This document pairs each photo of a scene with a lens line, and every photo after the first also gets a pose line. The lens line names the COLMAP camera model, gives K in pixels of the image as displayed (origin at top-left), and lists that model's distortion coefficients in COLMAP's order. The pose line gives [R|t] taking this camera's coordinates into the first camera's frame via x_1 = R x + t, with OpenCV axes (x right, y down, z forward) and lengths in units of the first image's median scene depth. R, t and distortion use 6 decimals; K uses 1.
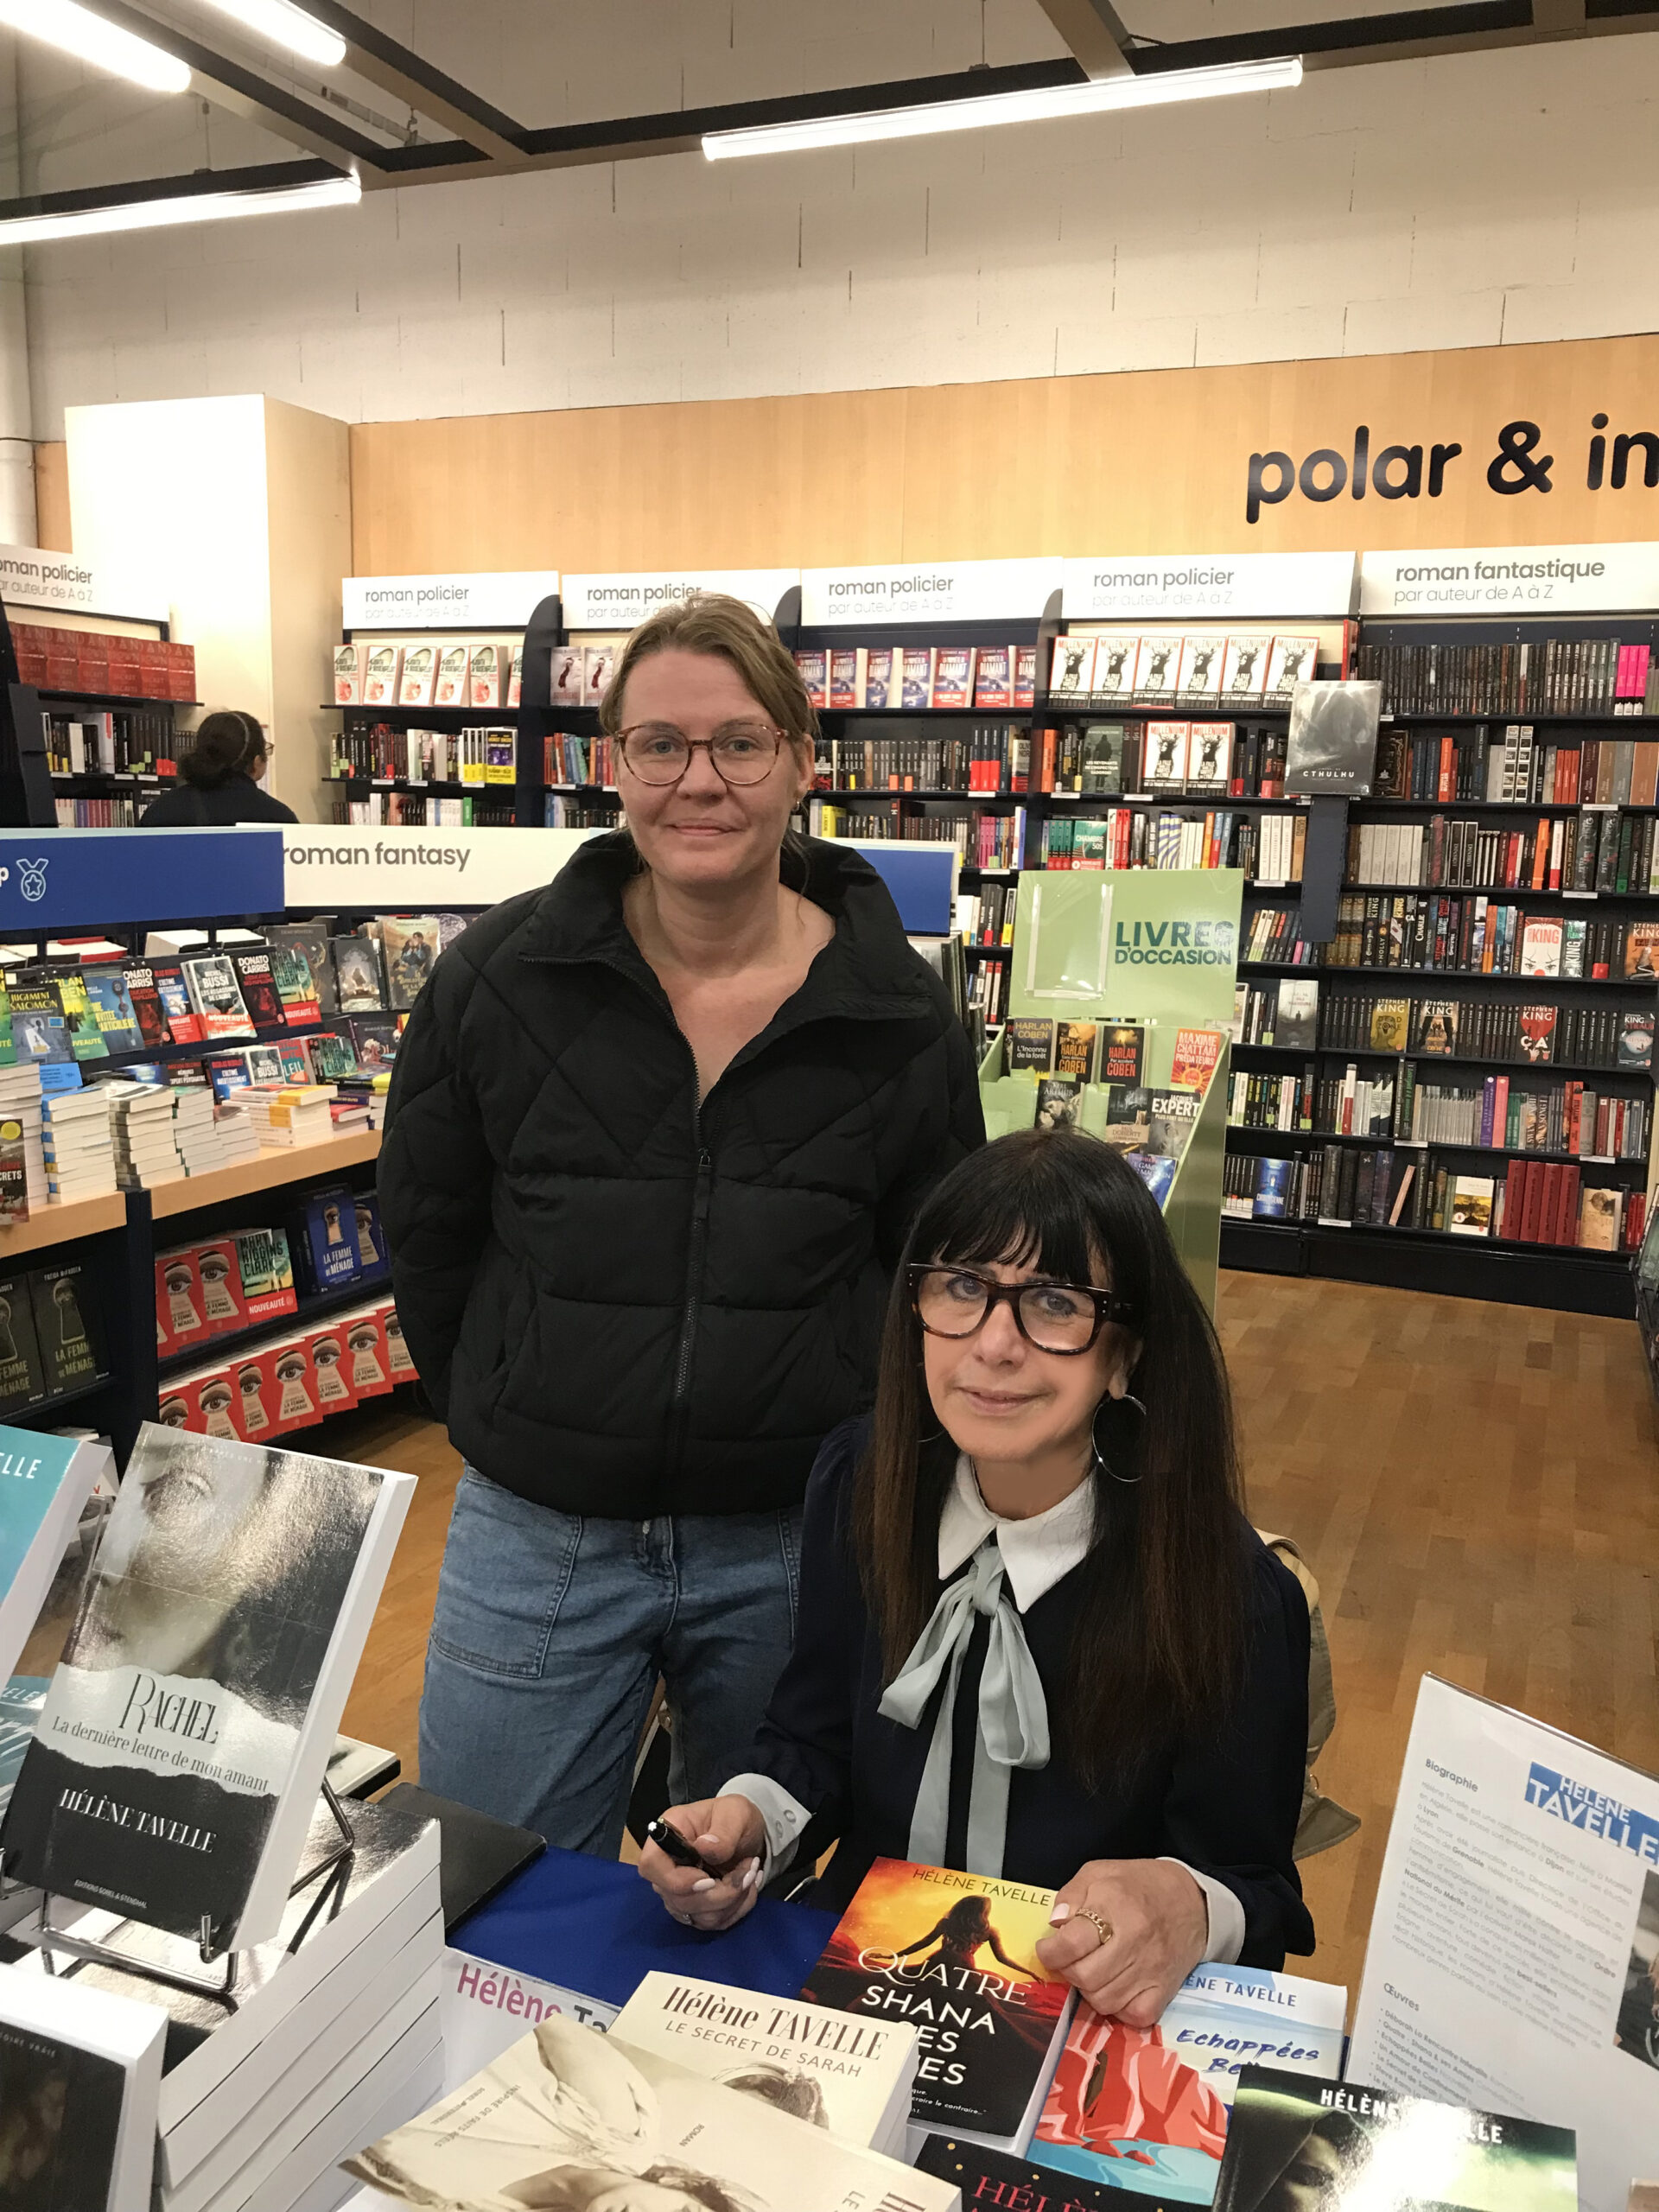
lens RADIAL K [[1854.9, 0, 829.5], [0, 1854.9, 1106.0], [0, 0, 1]] dist [0.157977, -0.100775]
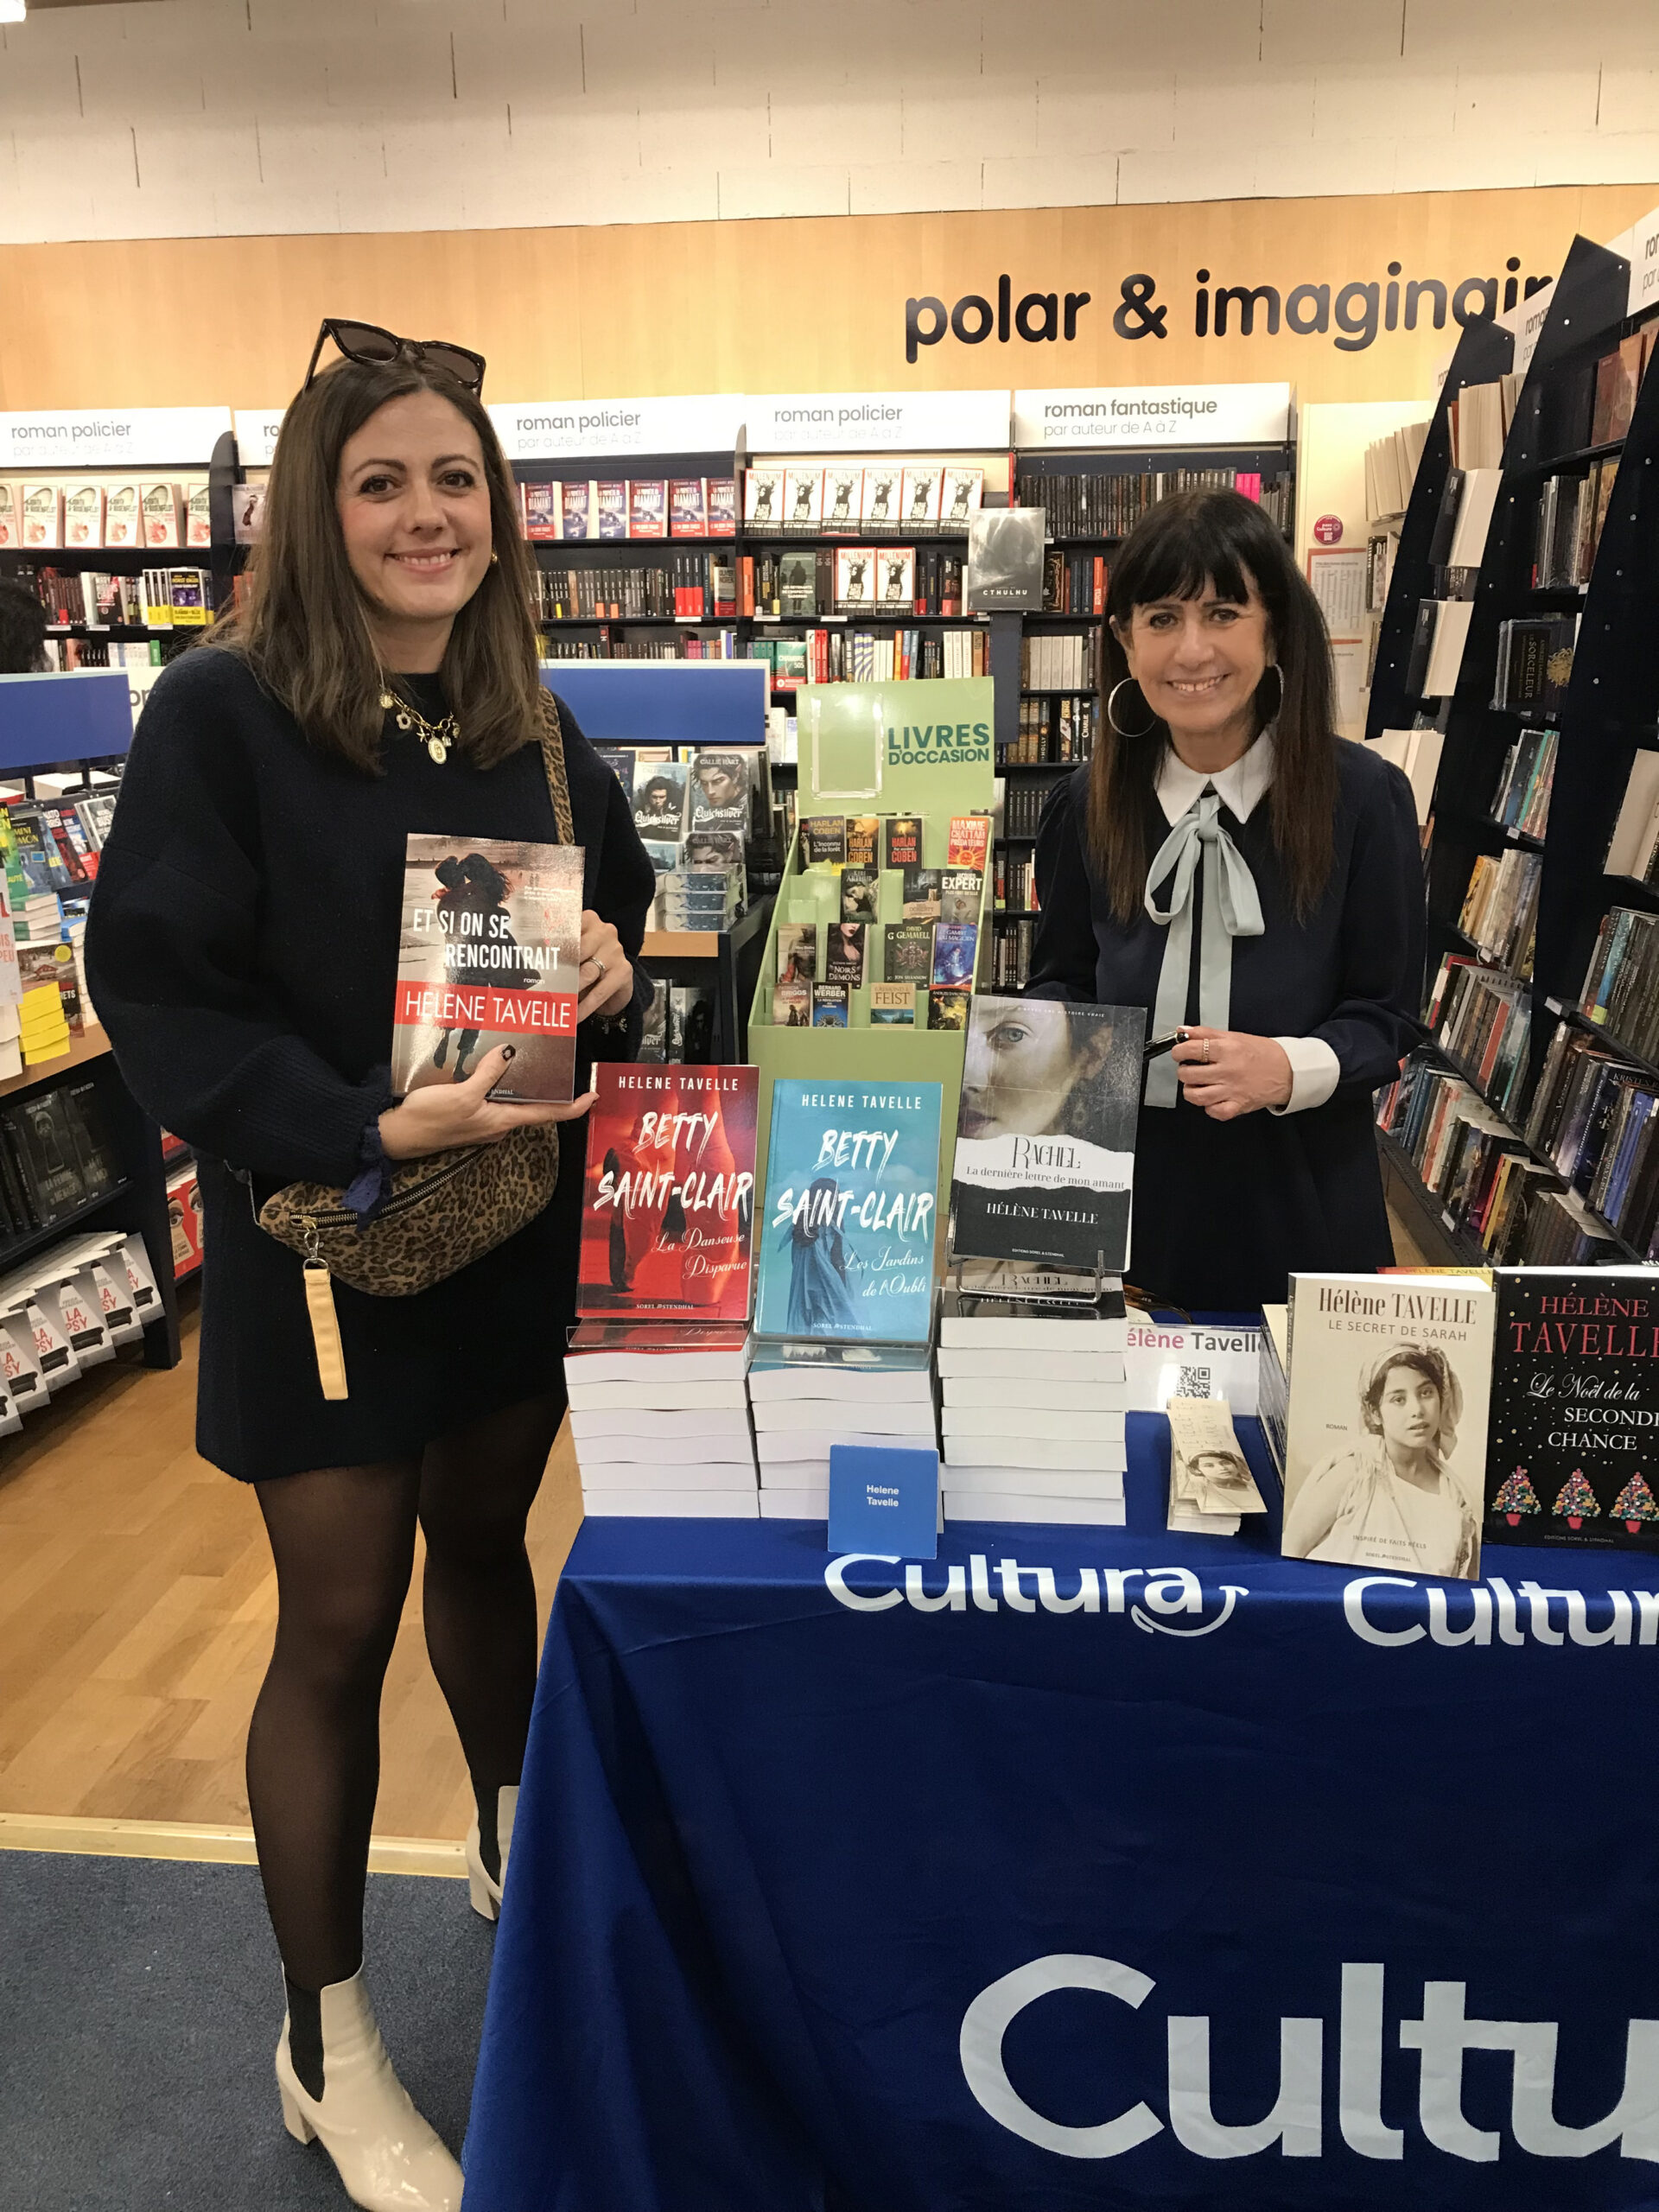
lens RADIAL K [[1804.2, 0, 829.5], [0, 1804.2, 1106.0], [0, 0, 1]] dist [0.079447, -0.001711]
pose [[0.969477, -0.097315, 0.225043, -0.108315], [0.076067, 0.991948, 0.101253, 0.011912], [-0.233084, -0.081044, 0.969074, -0.061682]]
